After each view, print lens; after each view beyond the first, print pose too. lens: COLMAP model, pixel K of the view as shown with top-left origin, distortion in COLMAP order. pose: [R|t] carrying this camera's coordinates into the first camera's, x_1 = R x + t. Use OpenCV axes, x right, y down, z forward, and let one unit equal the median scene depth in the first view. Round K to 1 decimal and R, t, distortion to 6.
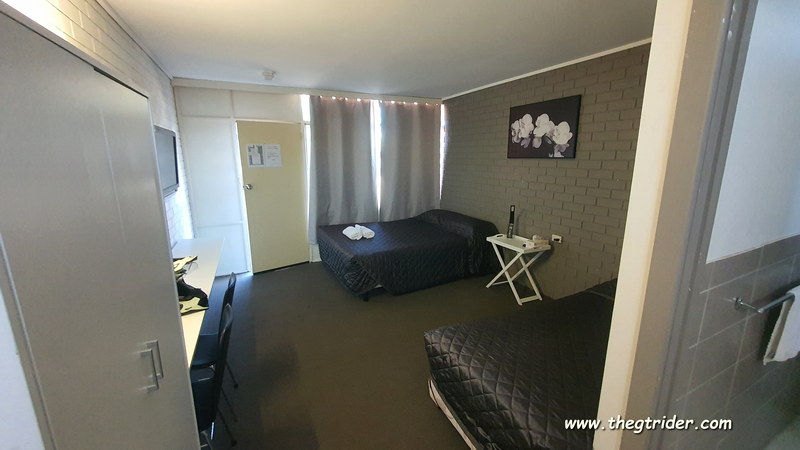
lens RADIAL K [[310.7, 0, 400.6], [0, 310.7, 222.1], [0, 0, 1]] dist [-0.015334, 0.000005]
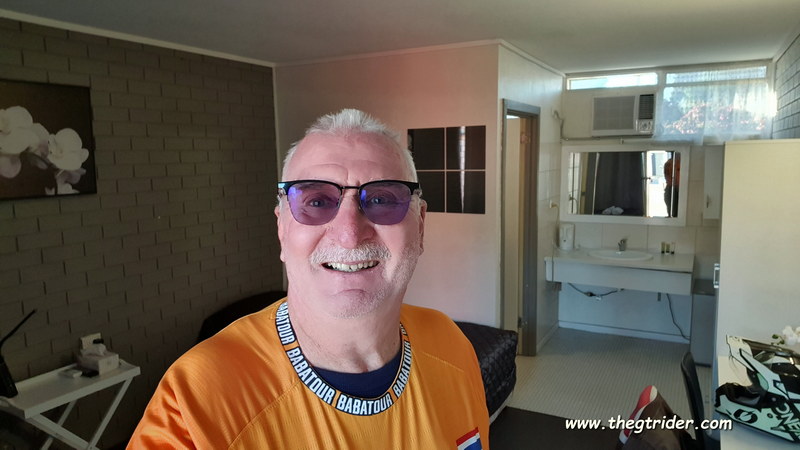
lens RADIAL K [[549.9, 0, 404.0], [0, 549.9, 216.8], [0, 0, 1]] dist [-0.006980, -0.004397]
pose [[-0.586480, -0.085894, 0.805397, -0.570086], [0.179411, 0.955884, 0.232588, -0.283741], [-0.789844, 0.280905, -0.545197, 1.057102]]
